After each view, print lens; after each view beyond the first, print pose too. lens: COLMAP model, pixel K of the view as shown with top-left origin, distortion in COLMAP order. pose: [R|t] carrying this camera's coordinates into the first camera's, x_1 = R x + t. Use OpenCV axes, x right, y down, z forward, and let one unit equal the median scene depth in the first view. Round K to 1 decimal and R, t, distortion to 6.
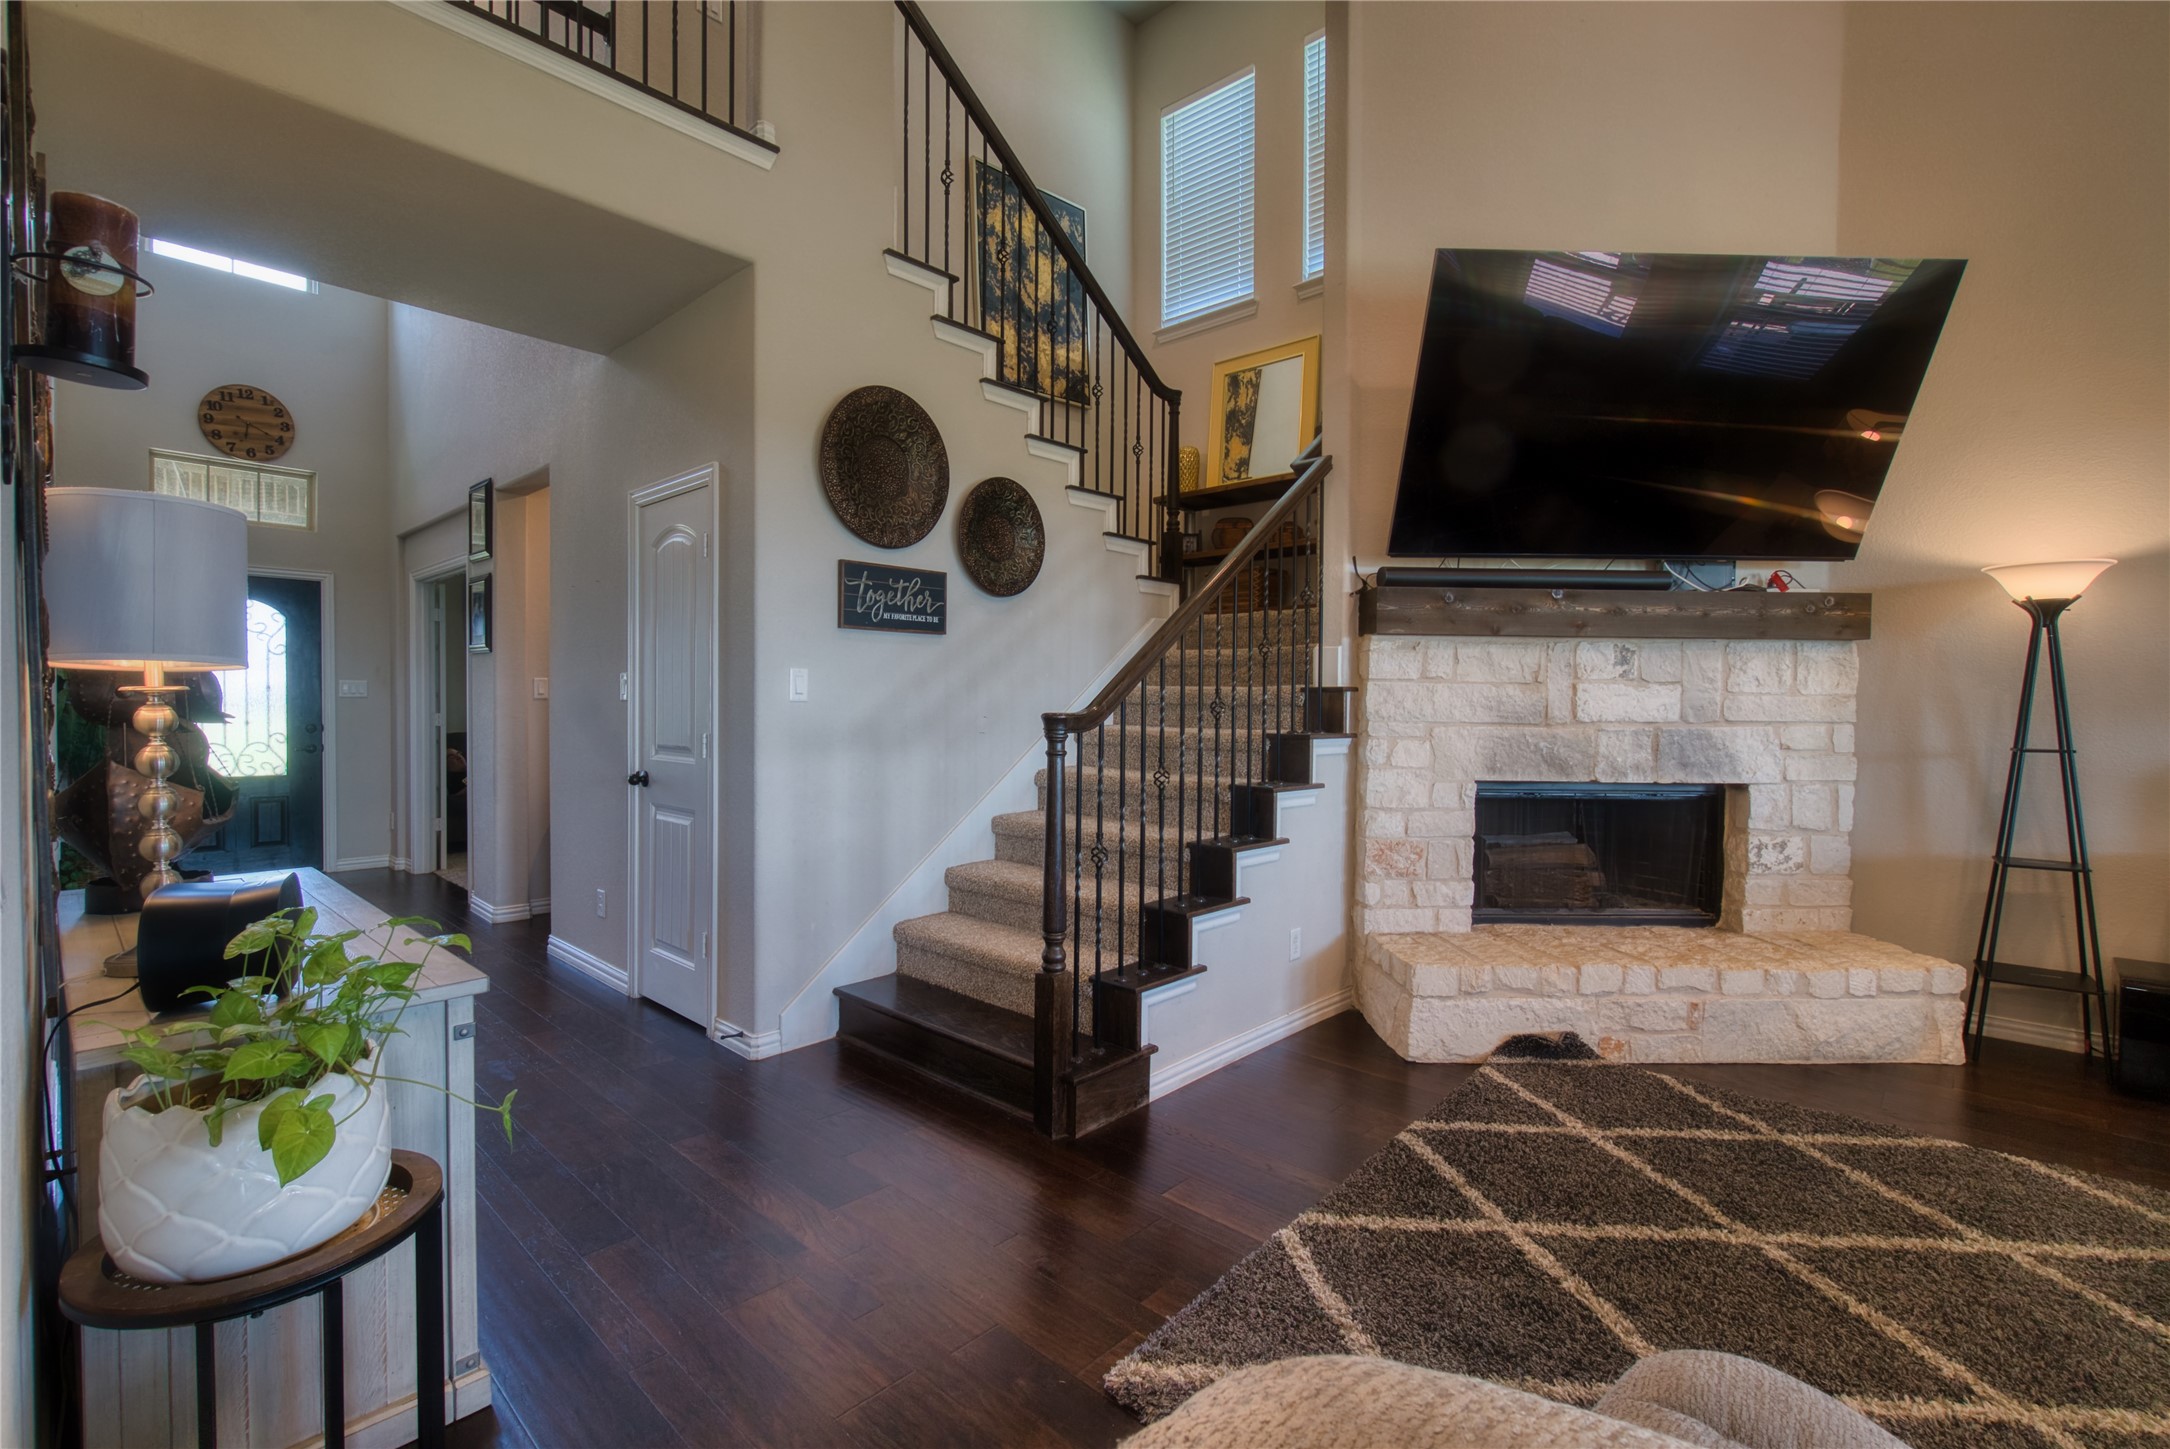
lens RADIAL K [[955.7, 0, 1057.0], [0, 955.7, 724.9], [0, 0, 1]] dist [-0.007747, 0.004364]
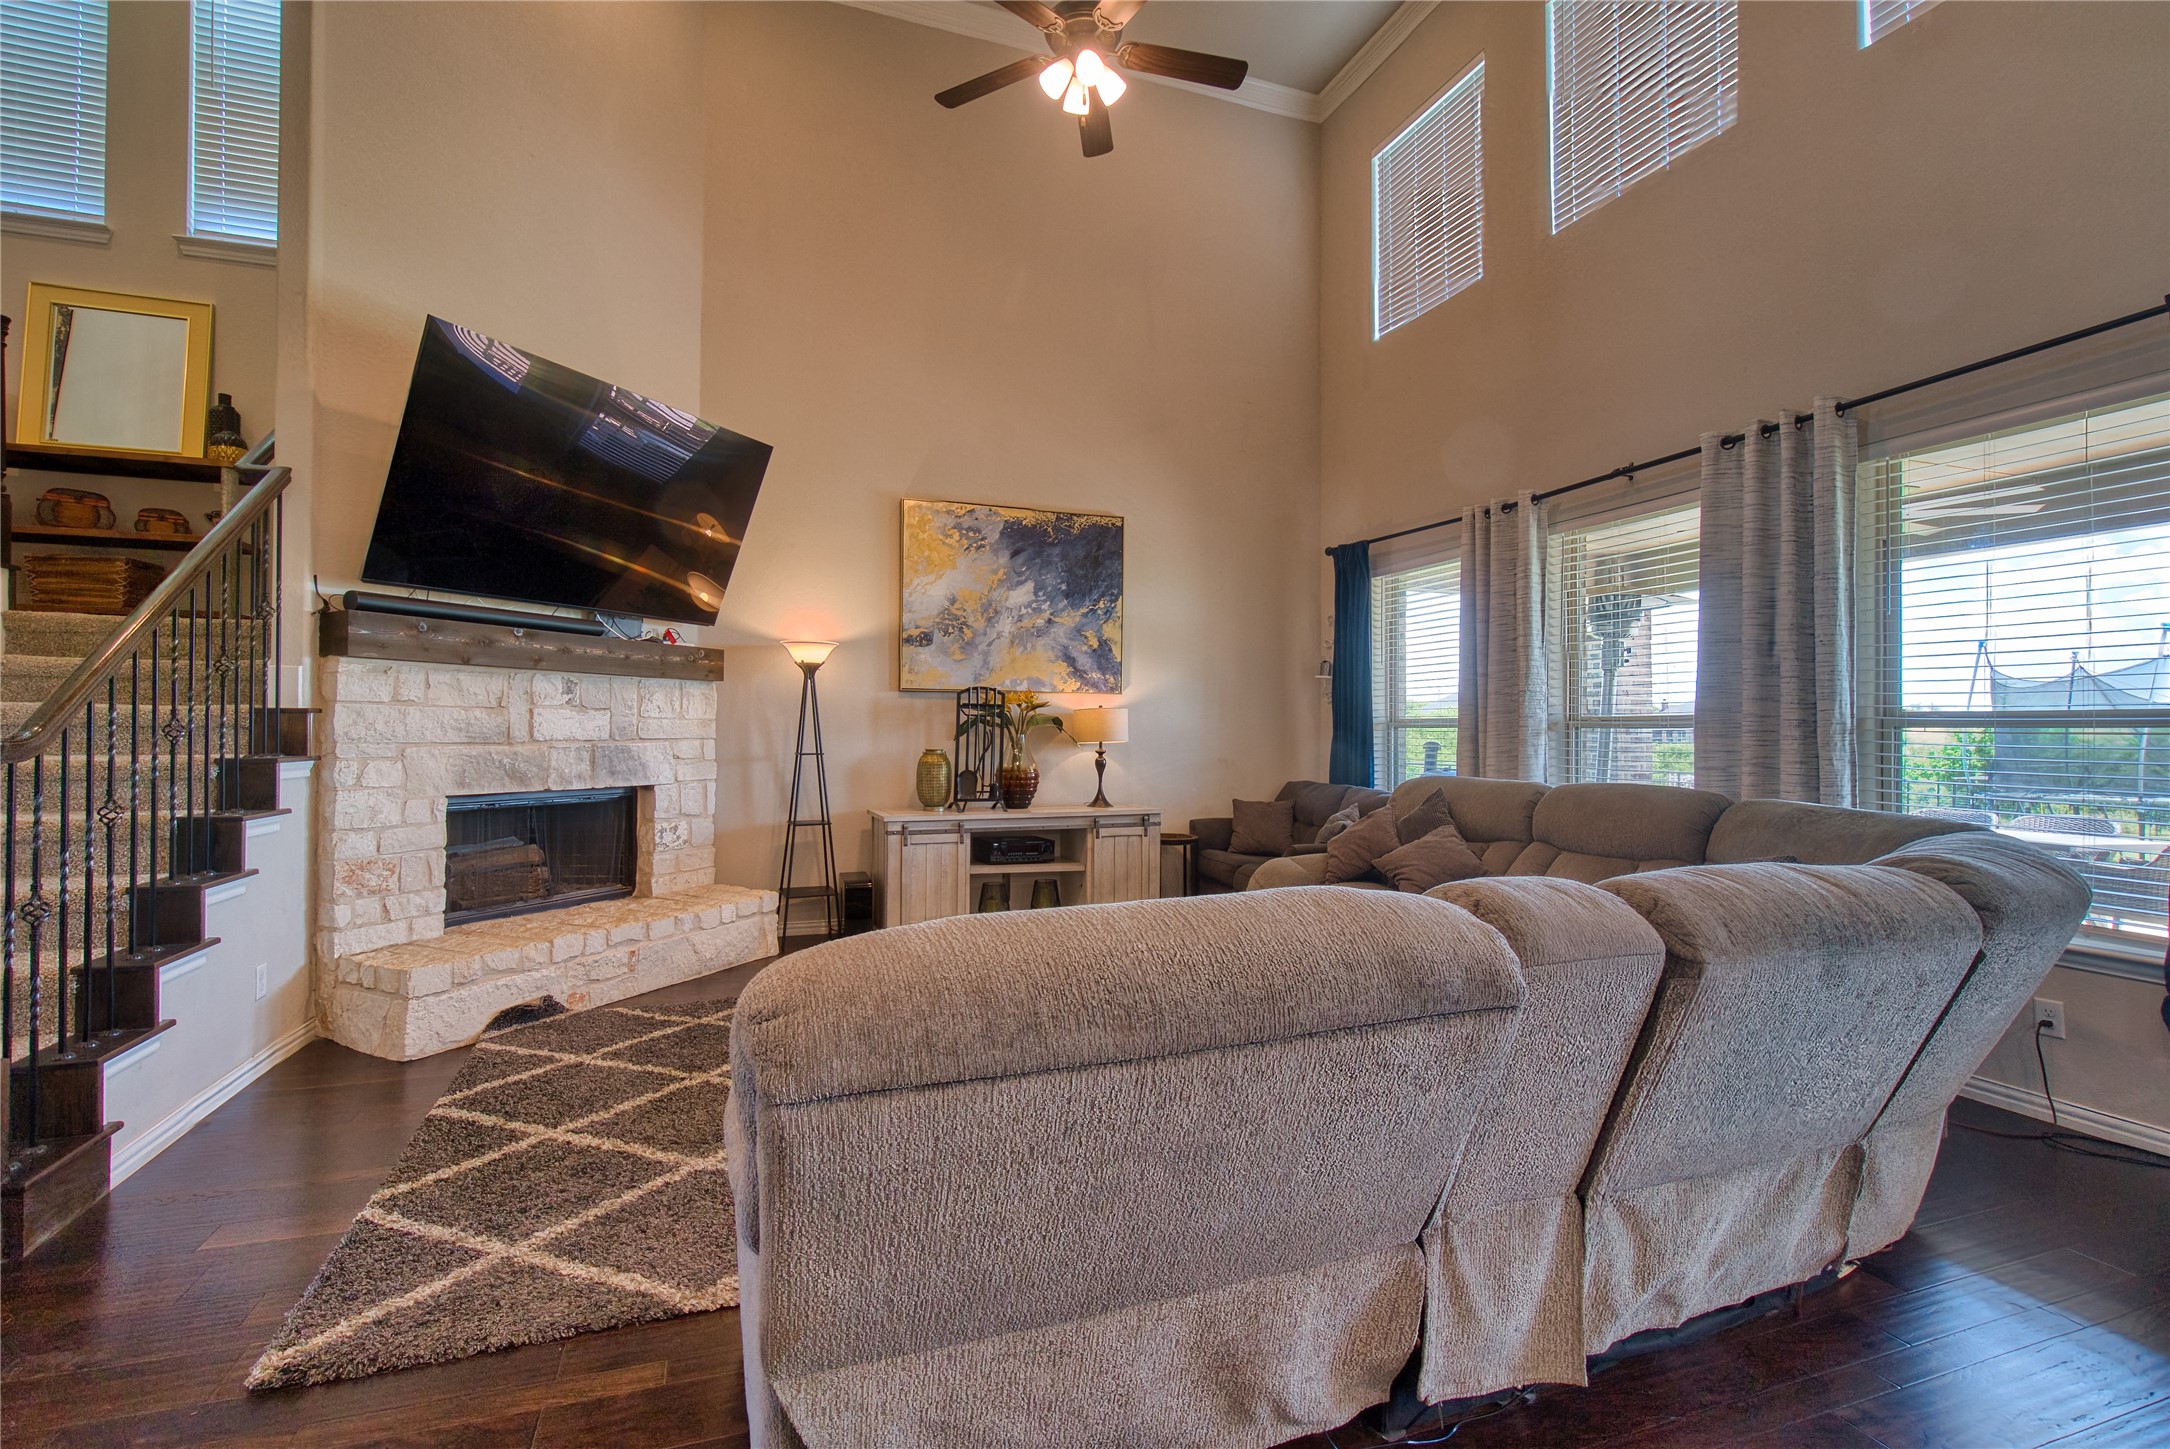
lens RADIAL K [[955.7, 0, 1057.0], [0, 955.7, 724.9], [0, 0, 1]] dist [-0.007747, 0.004364]
pose [[0.457239, -0.000541, 0.889344, -0.214042], [0.015799, 0.999847, -0.007514, -0.003540], [-0.889204, 0.017486, 0.457178, -0.123577]]
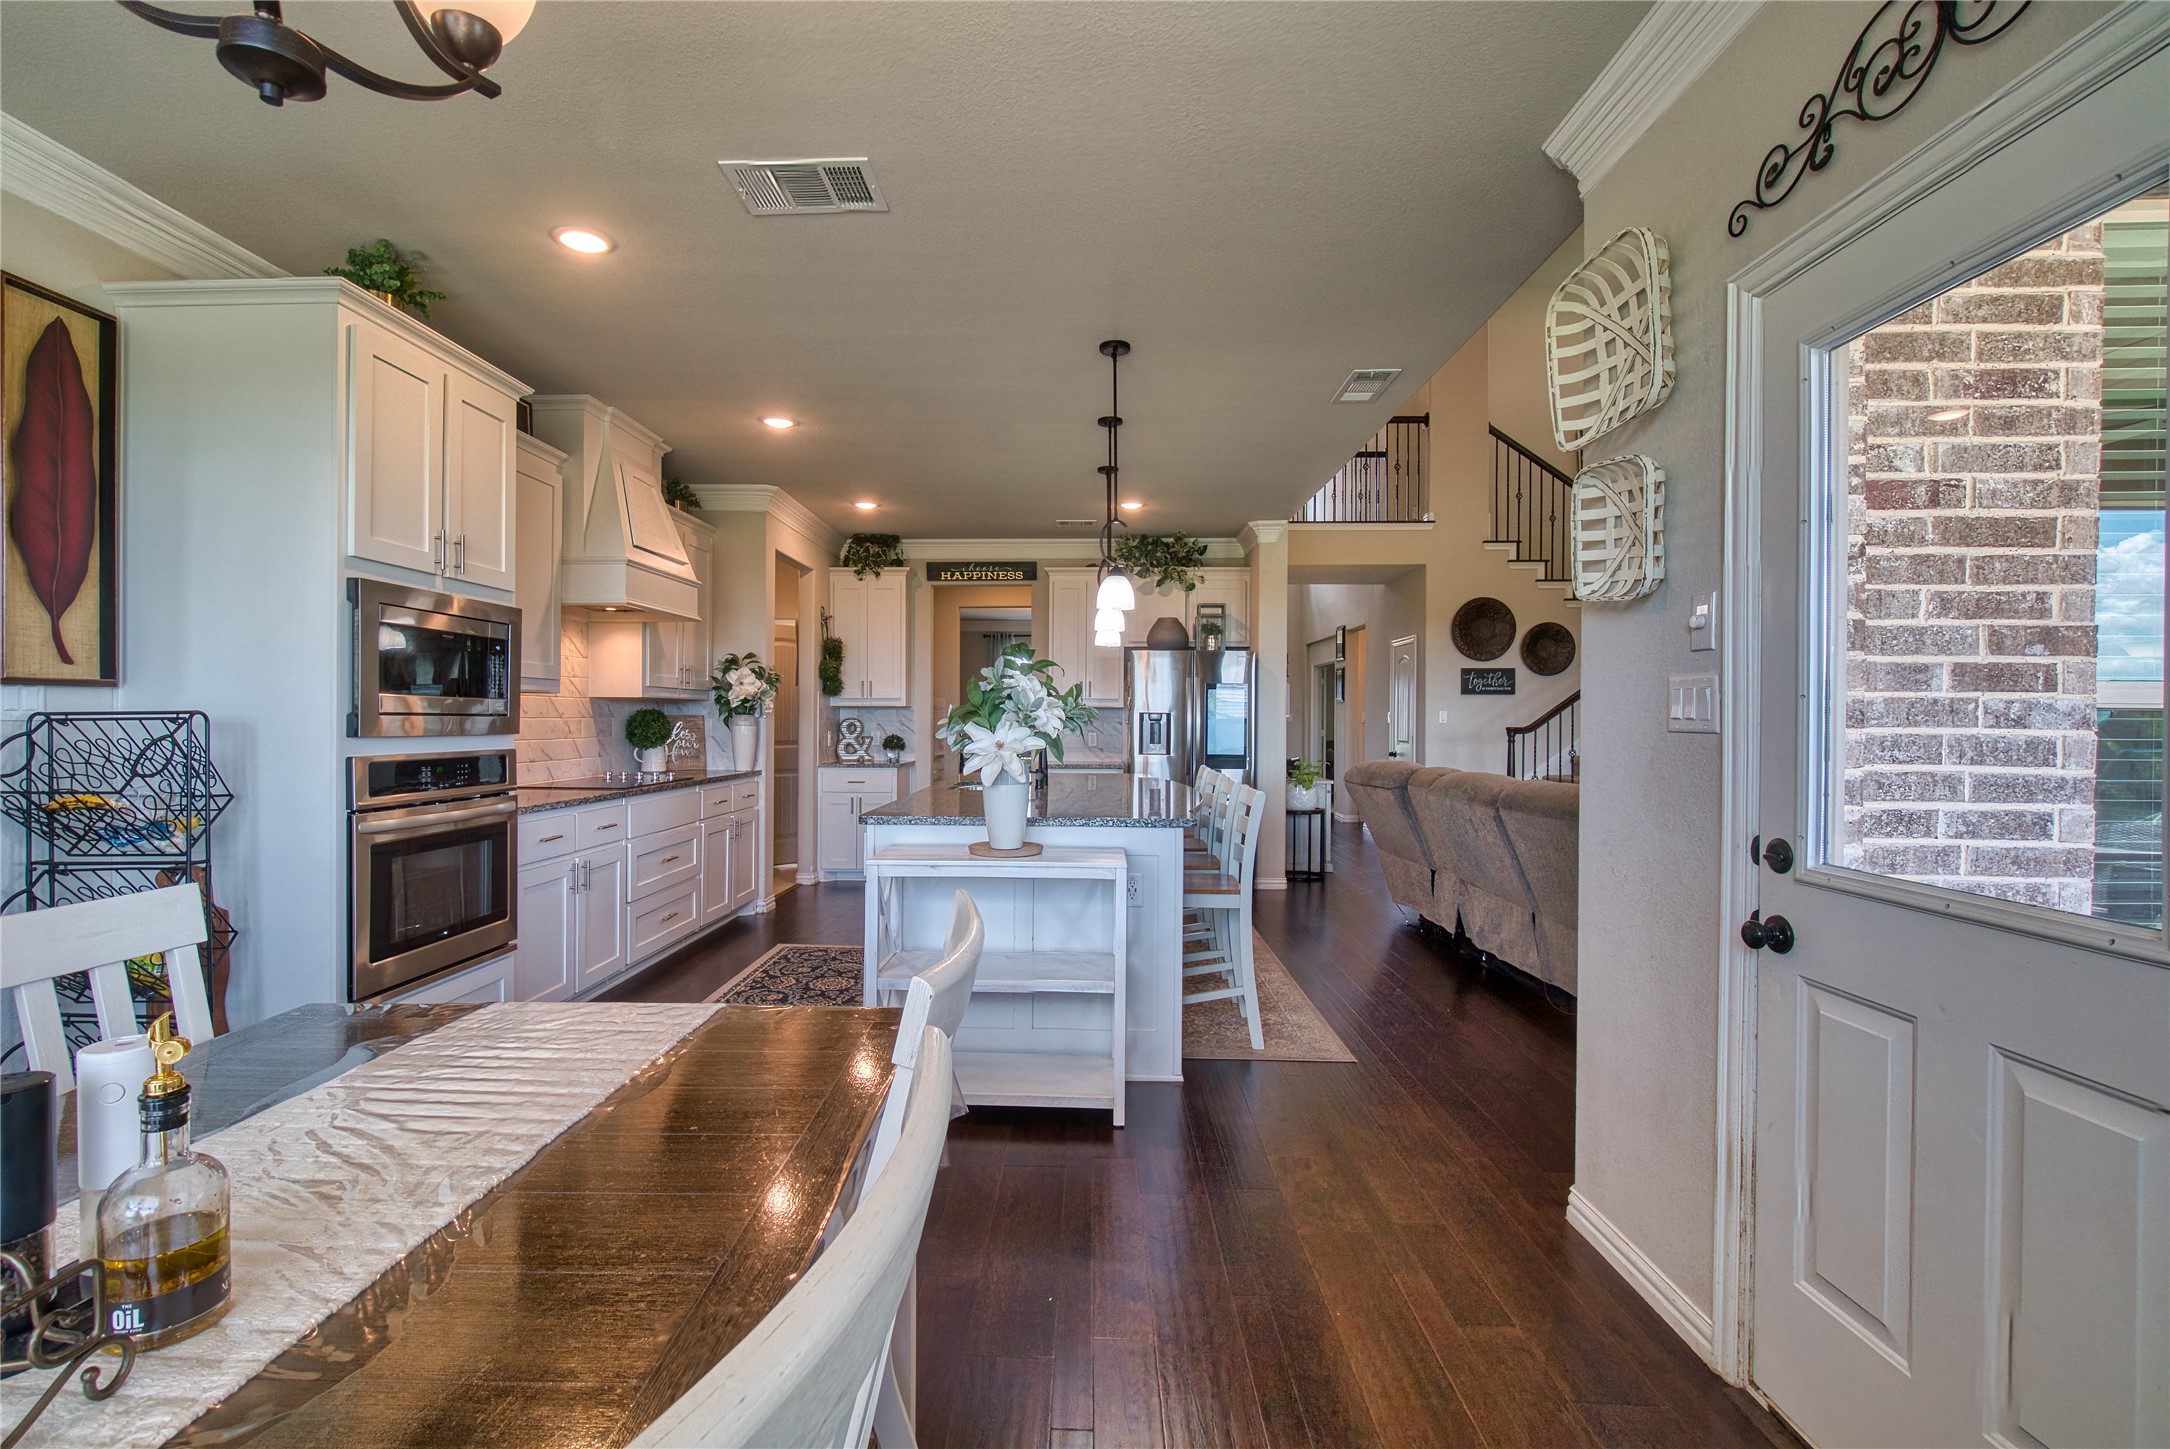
lens RADIAL K [[959.3, 0, 1051.4], [0, 959.3, 719.9], [0, 0, 1]] dist [-0.001322, -0.000123]
pose [[0.661768, -0.004501, -0.749695, 0.896681], [-0.017119, 0.999631, -0.021113, 0.036544], [0.749514, 0.026806, 0.661446, -1.405554]]
